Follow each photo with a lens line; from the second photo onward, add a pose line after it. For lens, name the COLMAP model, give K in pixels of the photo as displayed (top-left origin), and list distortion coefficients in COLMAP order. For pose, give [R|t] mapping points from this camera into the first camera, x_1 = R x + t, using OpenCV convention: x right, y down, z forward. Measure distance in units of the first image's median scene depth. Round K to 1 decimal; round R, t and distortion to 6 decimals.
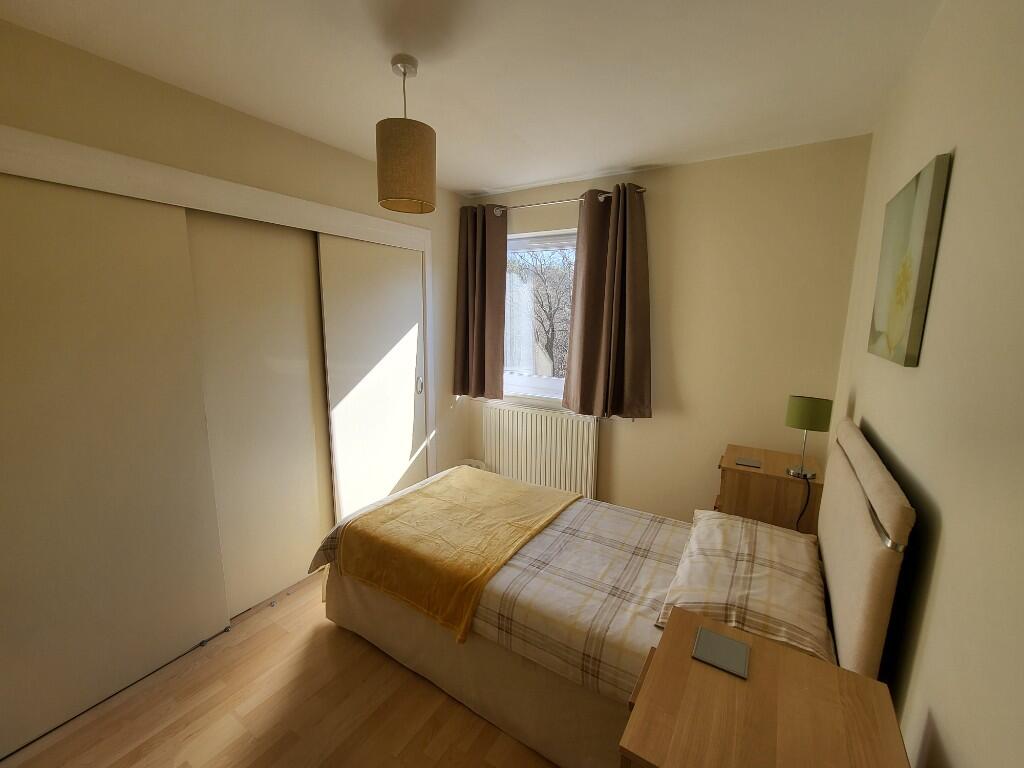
lens RADIAL K [[432.3, 0, 512.0], [0, 432.3, 384.0], [0, 0, 1]] dist [0.000954, 0.000149]
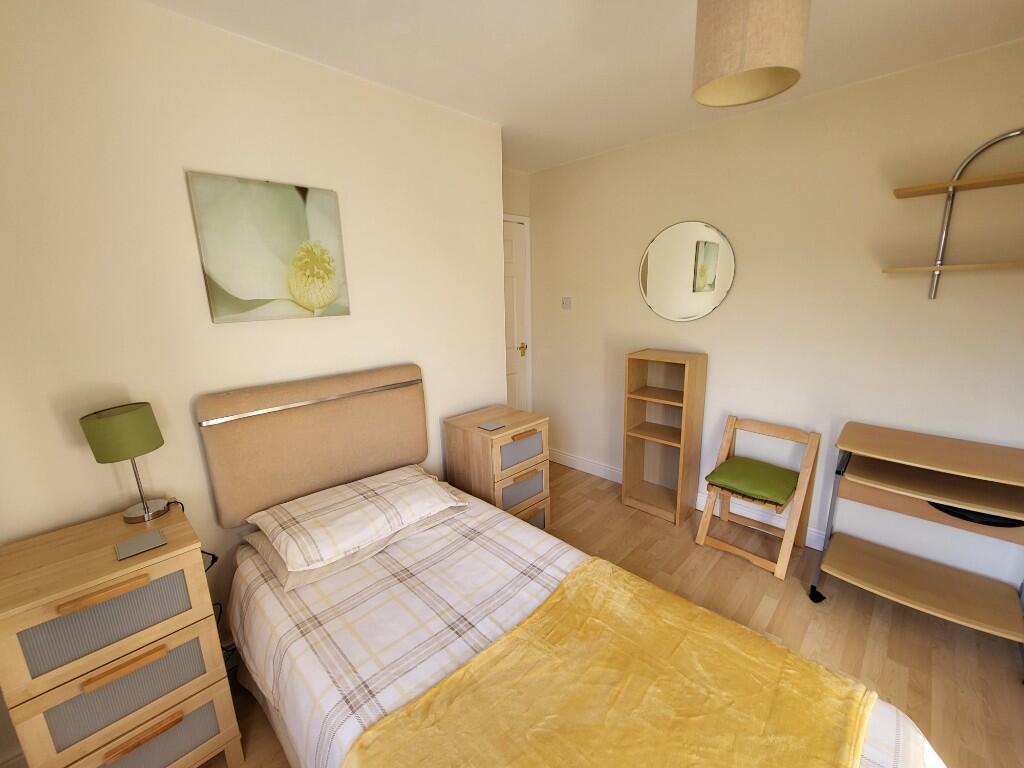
lens RADIAL K [[432.3, 0, 512.0], [0, 432.3, 384.0], [0, 0, 1]] dist [0.000954, 0.000149]
pose [[-0.973632, -0.037858, 0.224959, -0.086800], [0.053398, 0.920914, 0.386091, -0.288915], [-0.221785, 0.387923, -0.894610, 1.746741]]
